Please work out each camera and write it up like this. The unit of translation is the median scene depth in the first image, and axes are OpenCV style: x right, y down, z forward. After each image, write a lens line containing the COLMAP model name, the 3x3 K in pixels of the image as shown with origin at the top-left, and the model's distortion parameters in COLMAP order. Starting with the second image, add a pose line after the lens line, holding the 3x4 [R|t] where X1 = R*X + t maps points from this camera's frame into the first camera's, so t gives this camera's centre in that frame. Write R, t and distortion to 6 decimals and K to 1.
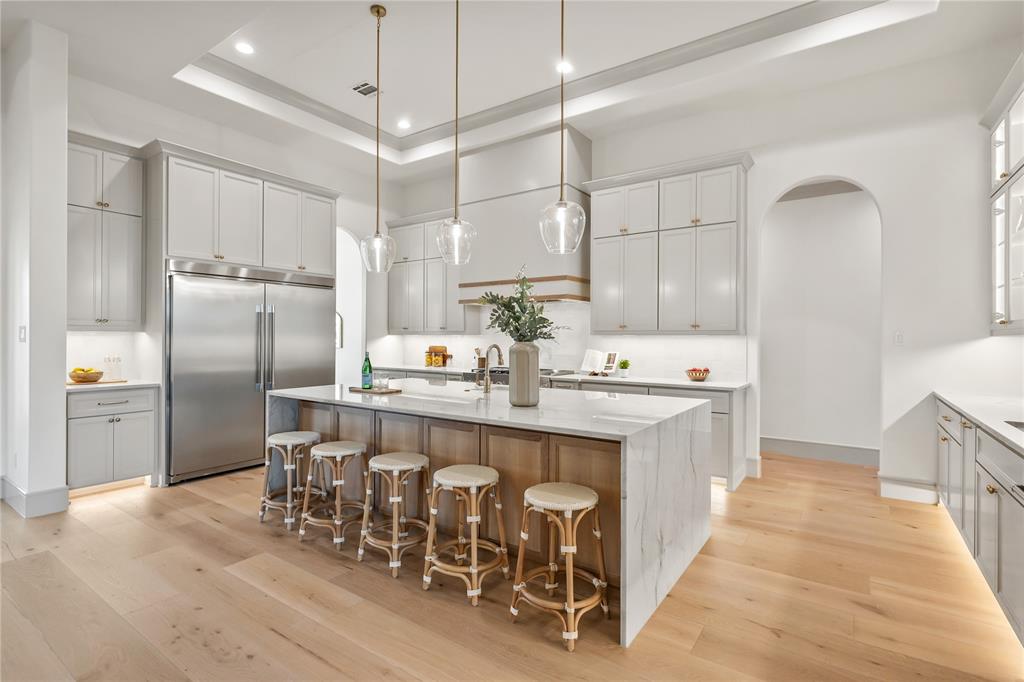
lens RADIAL K [[498.4, 0, 509.3], [0, 498.4, 341.5], [0, 0, 1]] dist [0.002116, 0.000022]
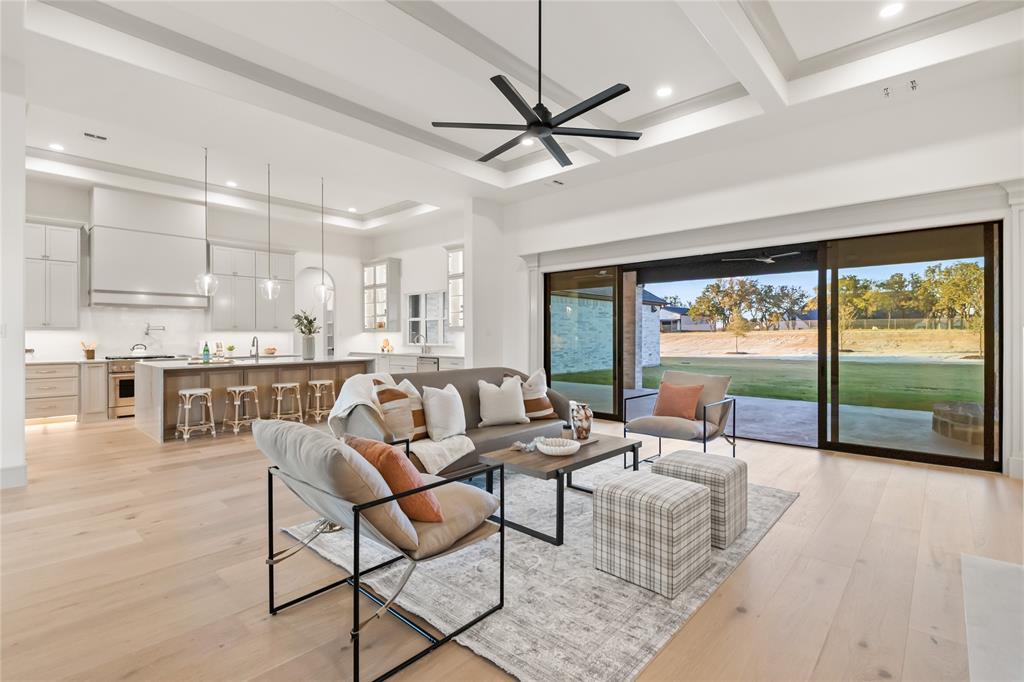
lens RADIAL K [[473.9, 0, 509.9], [0, 473.9, 339.5], [0, 0, 1]] dist [0.000052, 0.000001]
pose [[0.119248, -0.003167, 0.992859, -1.354954], [0.001992, 0.999994, 0.002950, 0.013518], [-0.992862, 0.001626, 0.119254, -0.193414]]
